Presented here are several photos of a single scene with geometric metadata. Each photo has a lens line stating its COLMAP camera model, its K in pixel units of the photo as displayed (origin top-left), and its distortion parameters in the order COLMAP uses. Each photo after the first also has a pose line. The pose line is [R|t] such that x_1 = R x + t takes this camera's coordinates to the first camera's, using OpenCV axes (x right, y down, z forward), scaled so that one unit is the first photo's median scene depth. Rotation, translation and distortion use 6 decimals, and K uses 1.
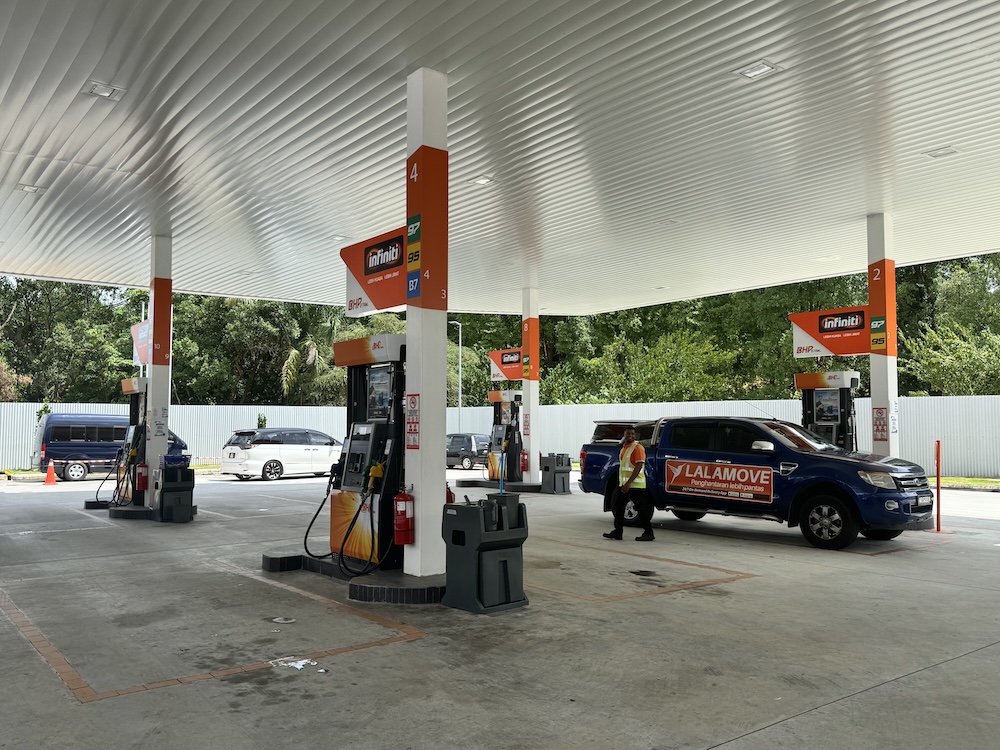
lens RADIAL K [[842.2, 0, 502.9], [0, 842.2, 371.6], [0, 0, 1]] dist [0.016527, -0.005613]
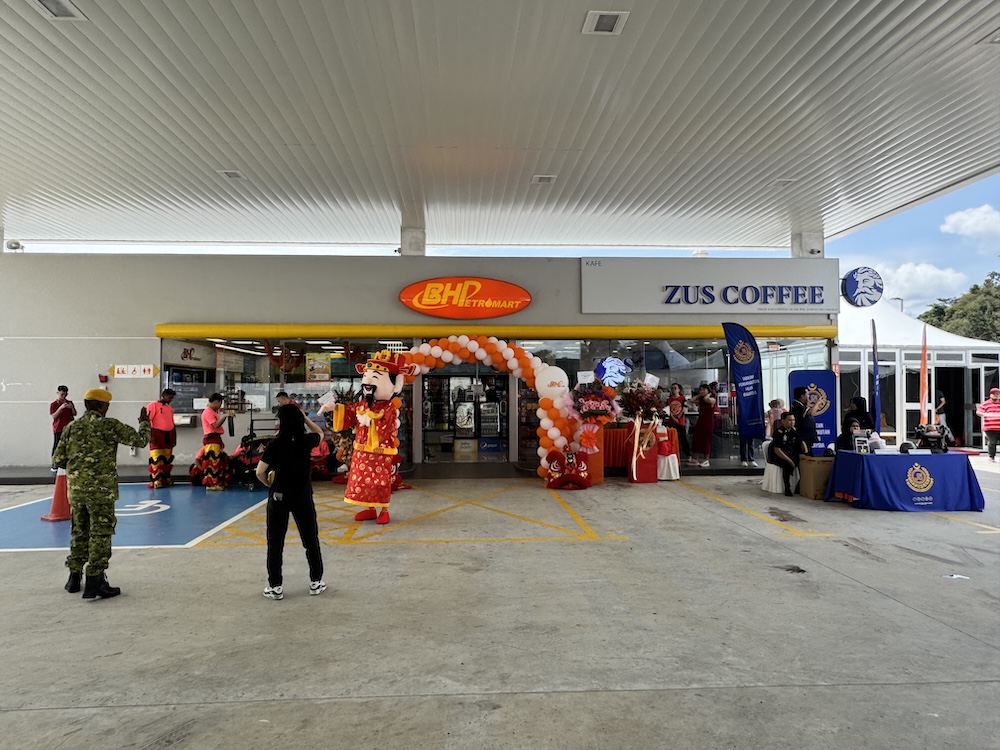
lens RADIAL K [[652.1, 0, 500.2], [0, 652.1, 378.8], [0, 0, 1]] dist [0.002519, 0.001658]
pose [[-0.820730, 0.014947, 0.571120, -0.243872], [-0.032239, 0.996853, -0.072417, 0.084170], [-0.570405, -0.077847, -0.817666, 1.409652]]
